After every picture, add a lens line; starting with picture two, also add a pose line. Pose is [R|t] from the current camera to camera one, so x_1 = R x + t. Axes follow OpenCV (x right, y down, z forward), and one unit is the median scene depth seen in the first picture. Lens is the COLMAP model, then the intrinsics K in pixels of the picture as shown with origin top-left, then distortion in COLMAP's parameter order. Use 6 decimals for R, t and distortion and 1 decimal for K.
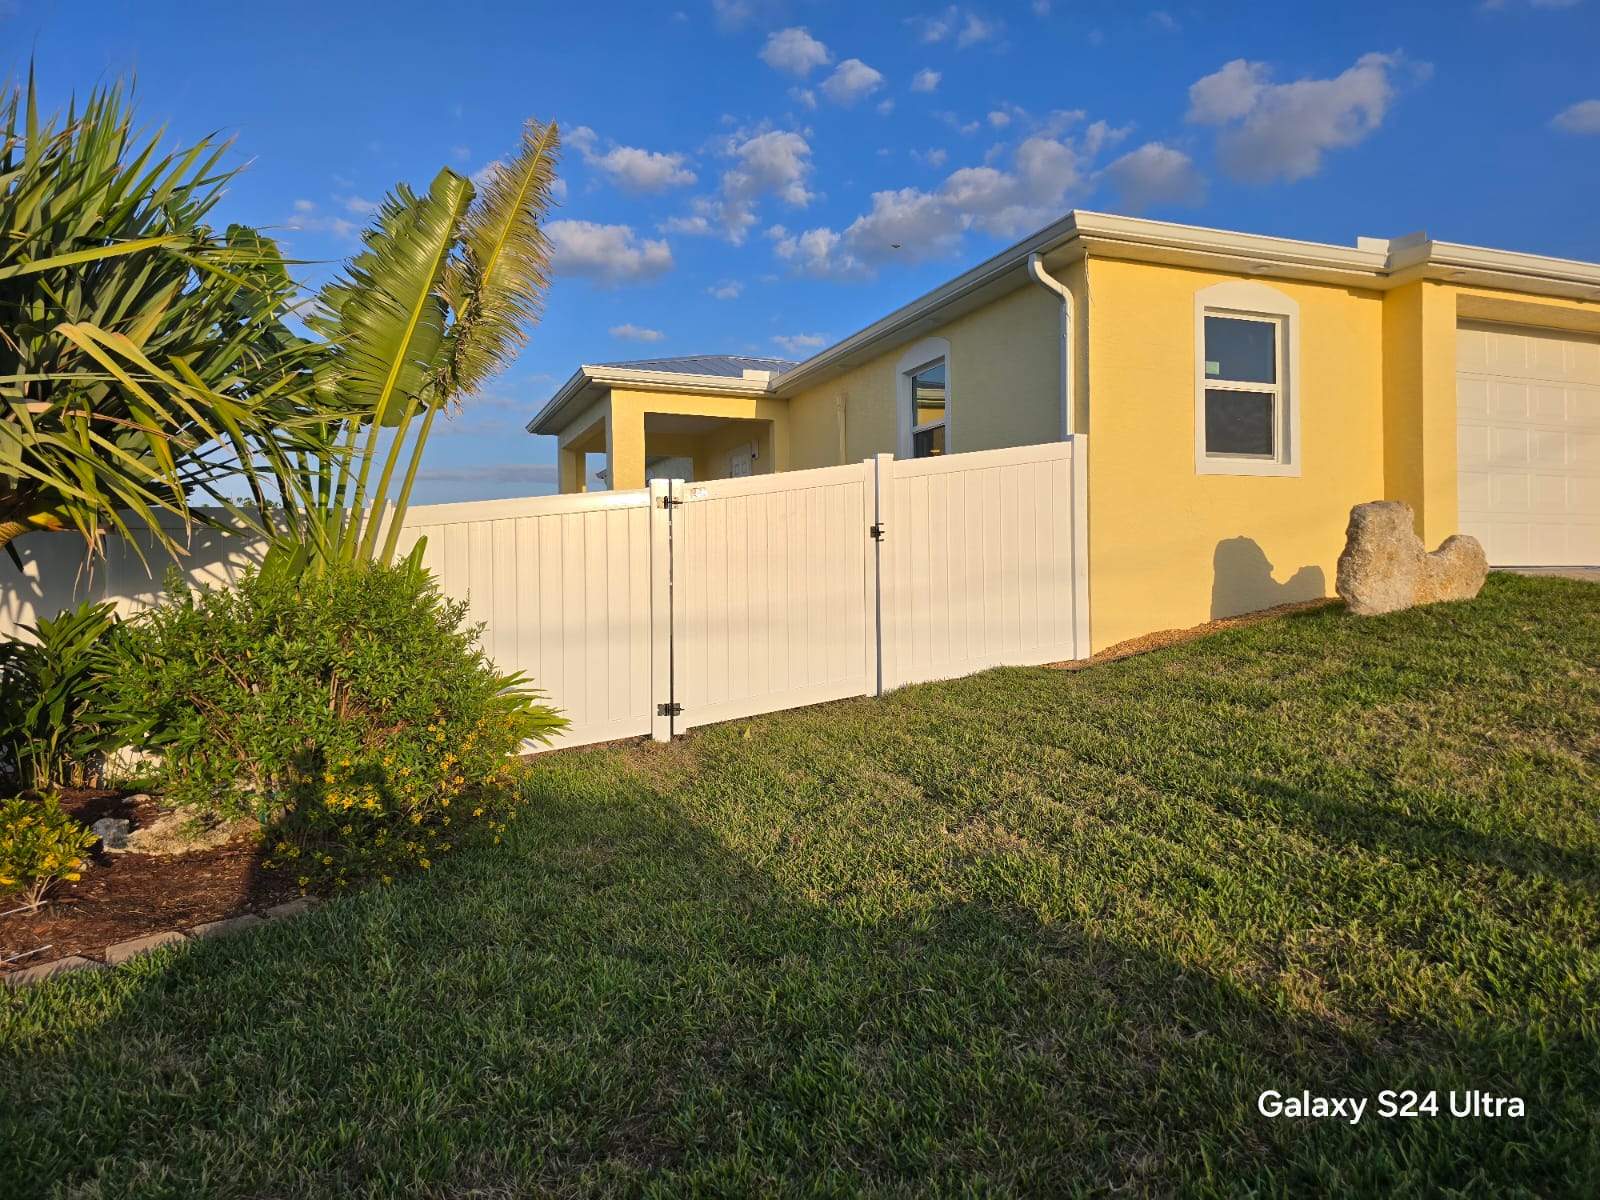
lens RADIAL K [[1071.9, 0, 816.3], [0, 1071.9, 578.2], [0, 0, 1]] dist [0.075577, -0.067465]
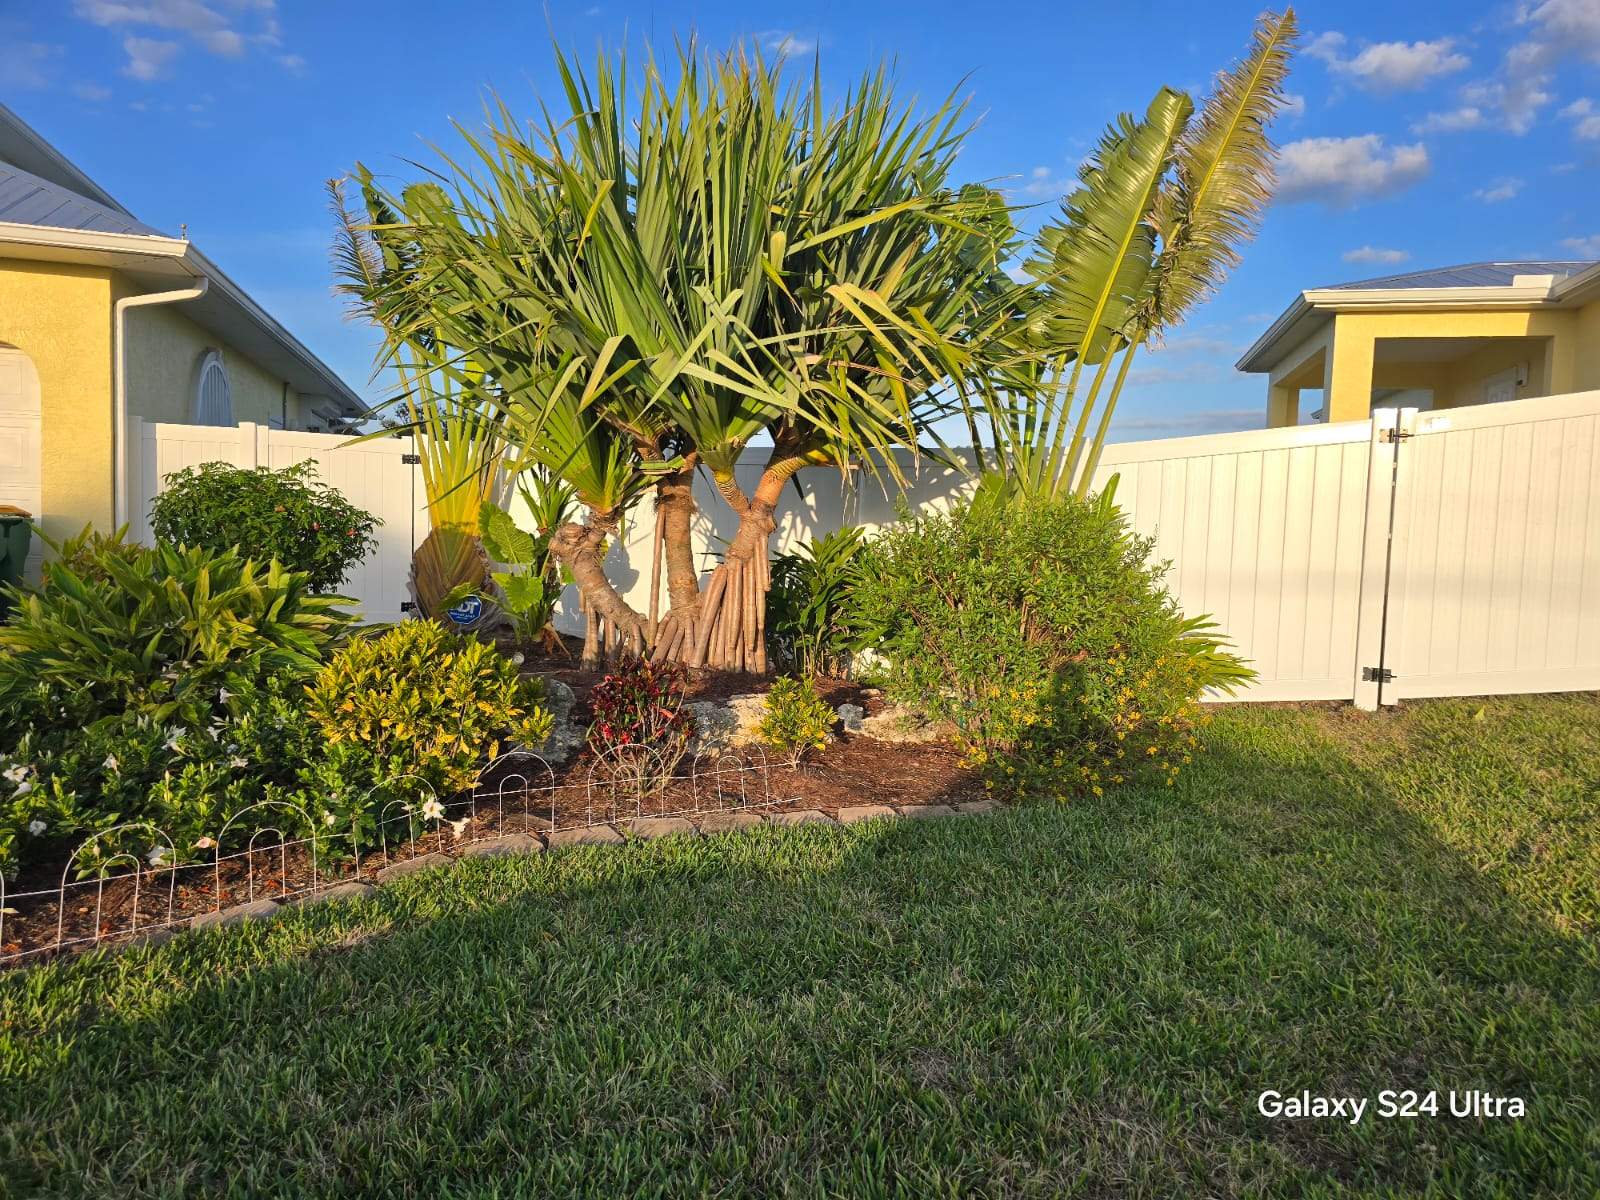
lens RADIAL K [[1065.9, 0, 821.5], [0, 1065.9, 598.3], [0, 0, 1]] dist [0.052954, -0.043229]
pose [[0.811862, 0.076888, -0.578764, -0.001317], [-0.037356, 0.996100, 0.079929, 0.010315], [0.582652, -0.043271, 0.811569, 0.034376]]
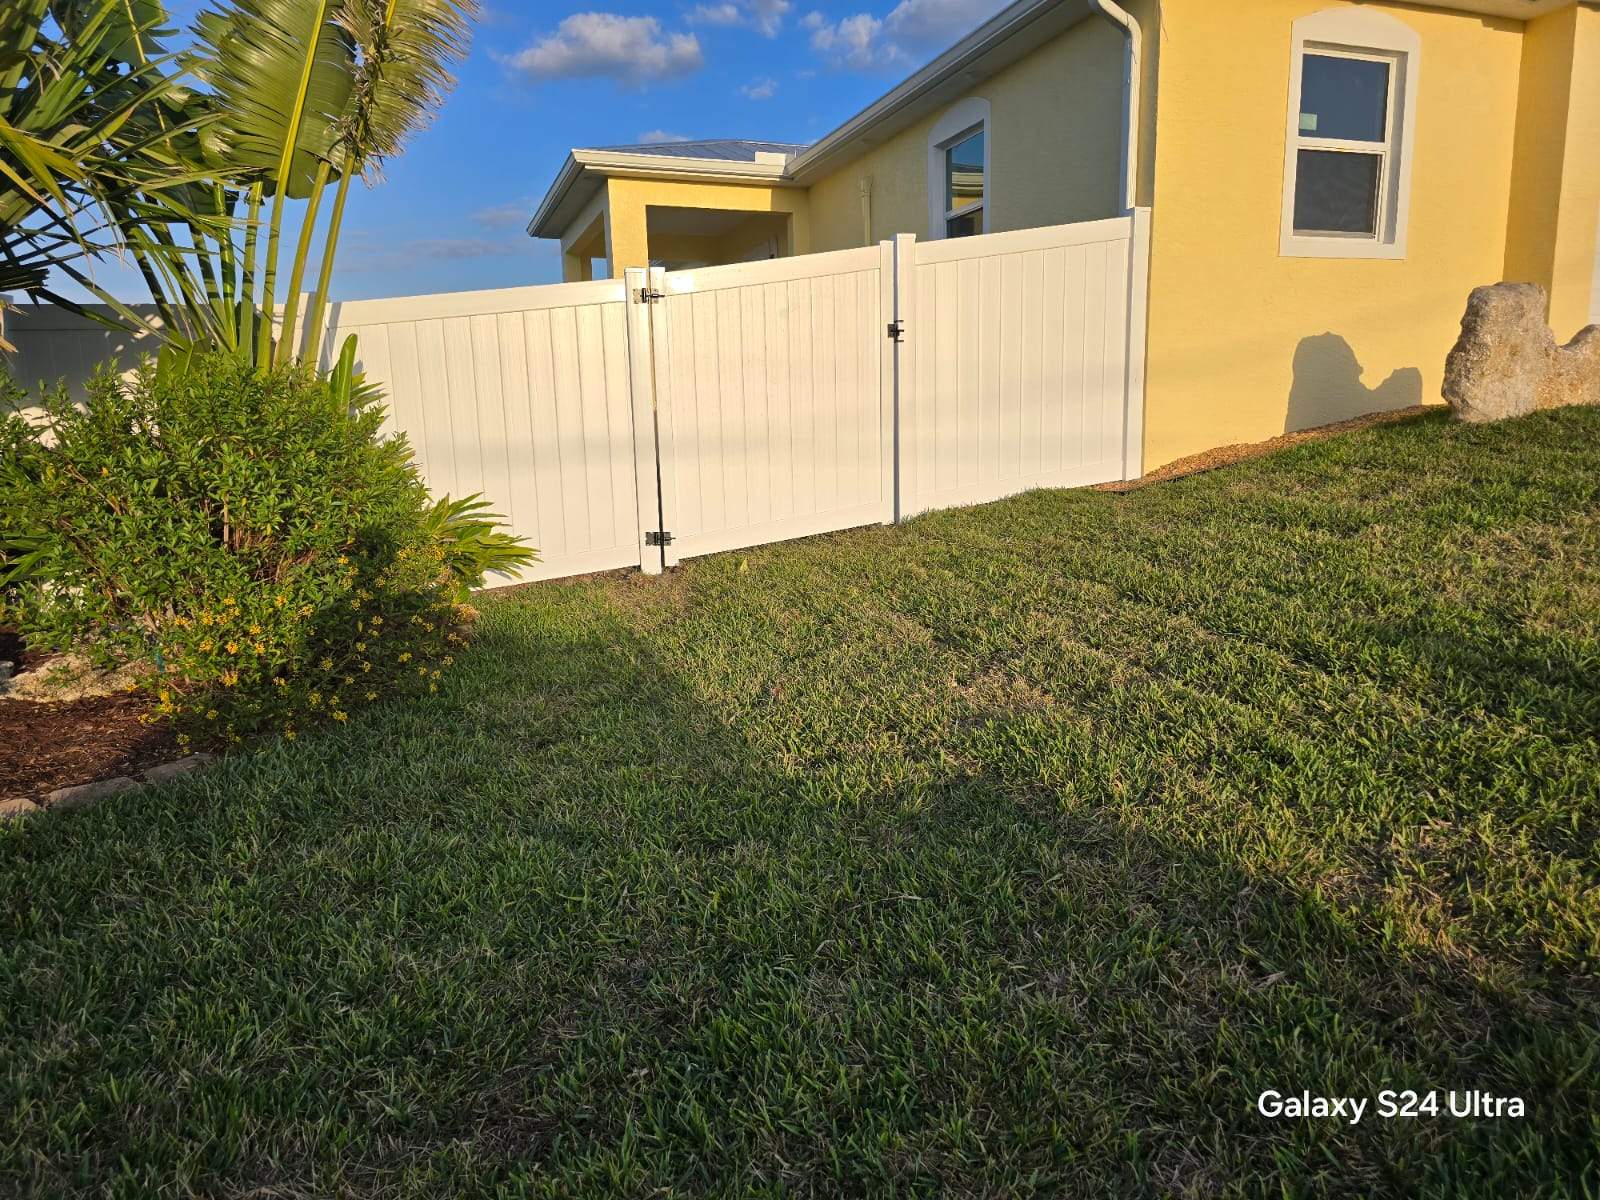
lens RADIAL K [[1084.2, 0, 793.7], [0, 1084.2, 599.7], [0, 0, 1]] dist [0.042071, -0.034363]
pose [[0.998440, 0.001566, -0.055806, 0.042025], [0.008400, 0.984011, 0.177907, 0.021214], [0.055192, -0.178099, 0.982464, 0.181712]]
